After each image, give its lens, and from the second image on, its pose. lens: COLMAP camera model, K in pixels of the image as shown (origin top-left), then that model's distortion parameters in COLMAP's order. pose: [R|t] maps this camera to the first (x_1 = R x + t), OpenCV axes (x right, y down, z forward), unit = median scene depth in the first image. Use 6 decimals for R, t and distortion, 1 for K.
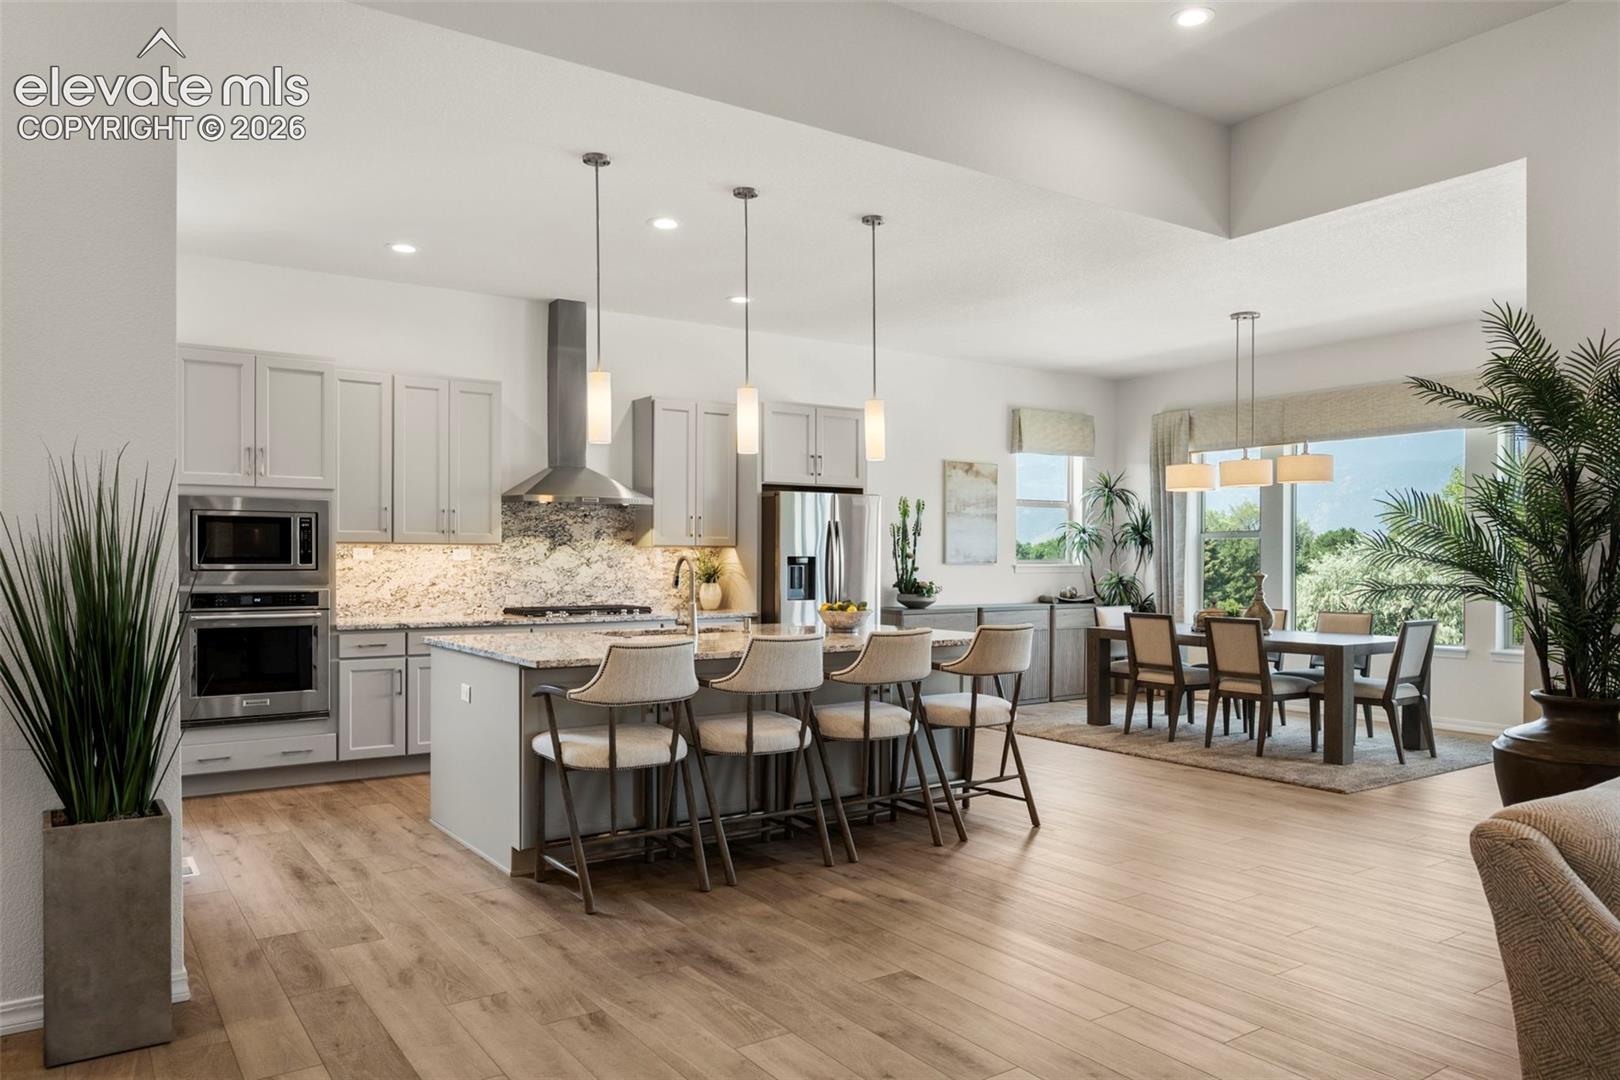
lens RADIAL K [[1109.9, 0, 805.7], [0, 1109.9, 559.0], [0, 0, 1]] dist [-0.002701, -0.000275]
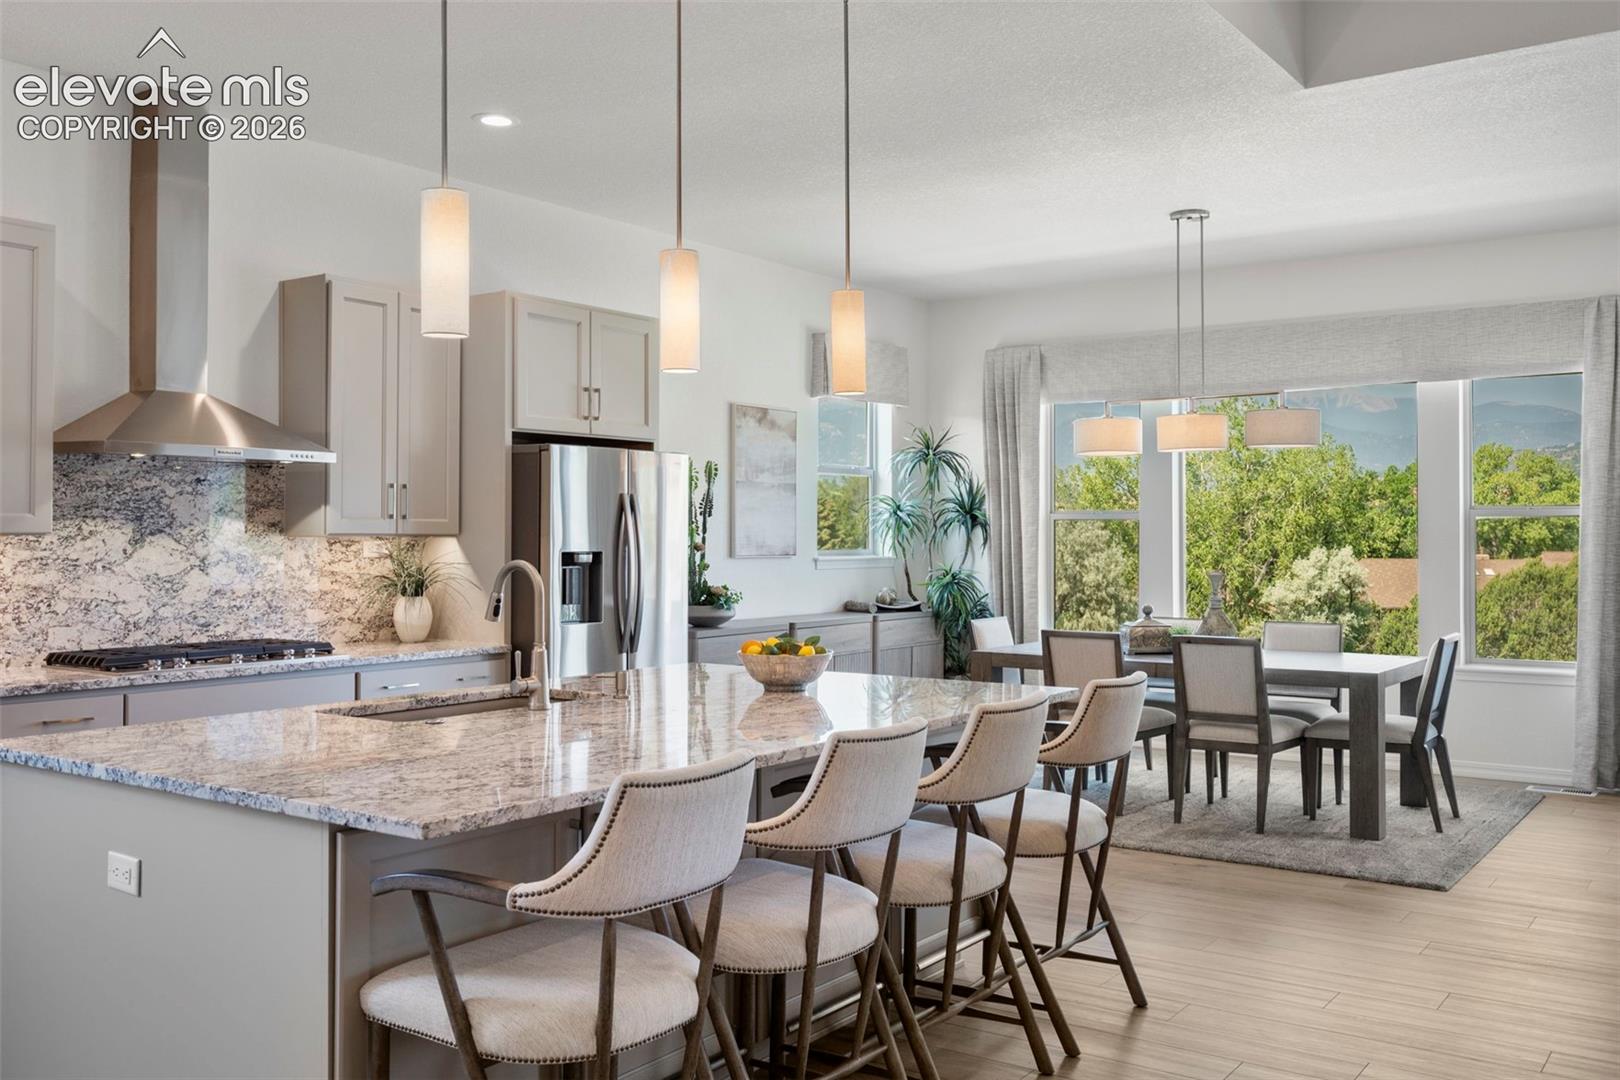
lens RADIAL K [[1410.7, 0, 808.2], [0, 1410.7, 506.8], [0, 0, 1]] dist [-0.004367, 0.001545]
pose [[0.938269, 0.005143, 0.345868, -0.162420], [0.002308, 0.999774, -0.021129, -0.010730], [-0.345898, 0.020623, 0.938045, 0.239421]]
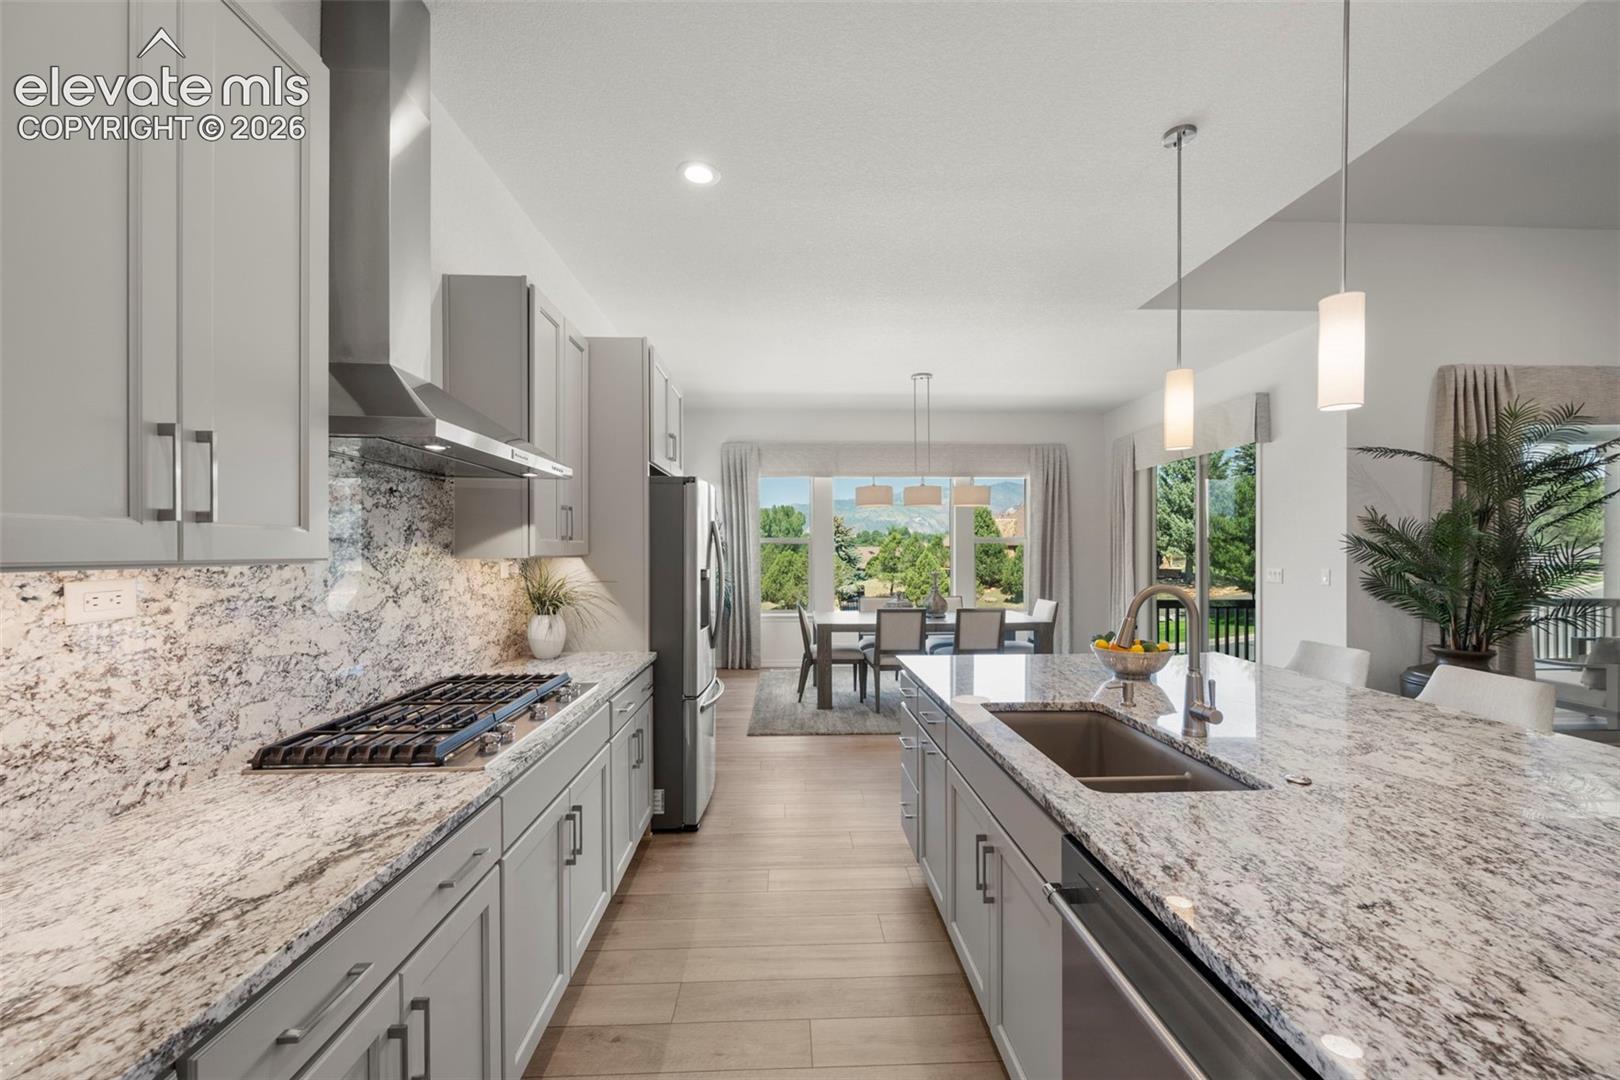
lens RADIAL K [[645.8, 0, 809.8], [0, 645.8, 556.0], [0, 0, 1]] dist [-0.001479, -0.000294]
pose [[0.523796, -0.011417, 0.851767, -0.345440], [0.005791, 0.999935, 0.009842, -0.015061], [-0.851824, -0.000223, 0.523828, 0.749084]]
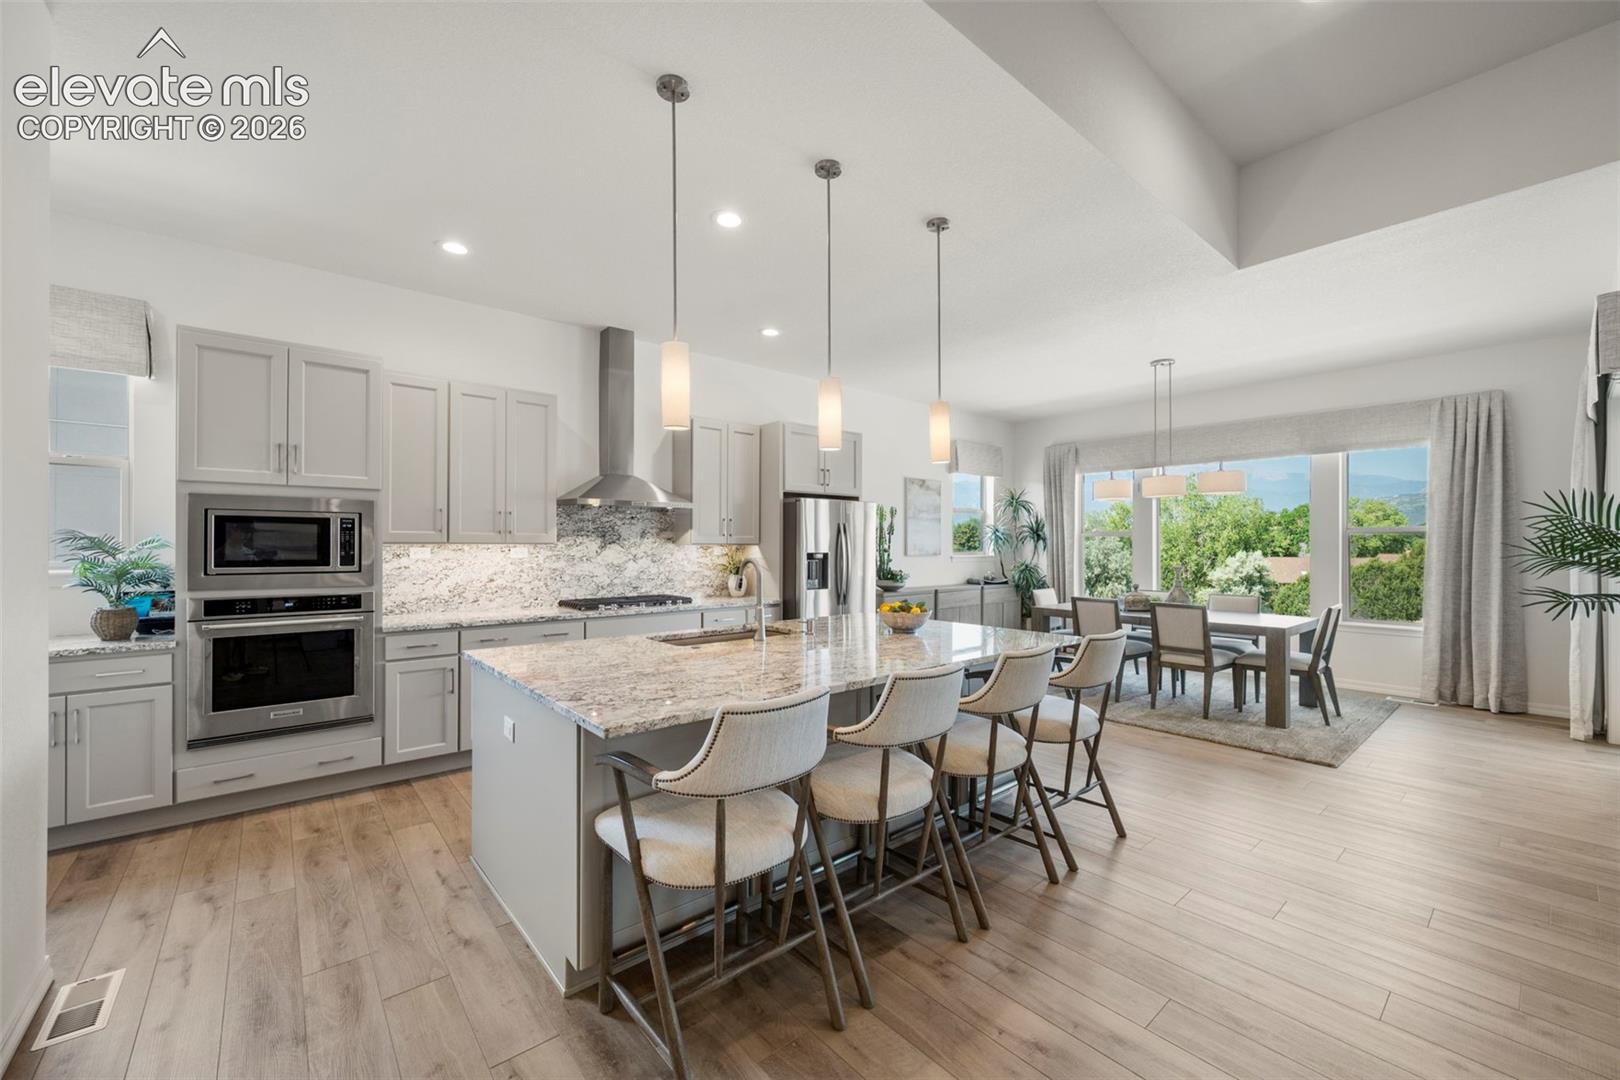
lens RADIAL K [[638.3, 0, 810.0], [0, 638.3, 540.0], [0, 0, 1]] dist [-0.001625, -0.000360]
pose [[0.994346, -0.000084, 0.106190, -0.088567], [0.000955, 0.999966, -0.008143, -0.010859], [-0.106186, 0.008198, 0.994312, 0.332827]]
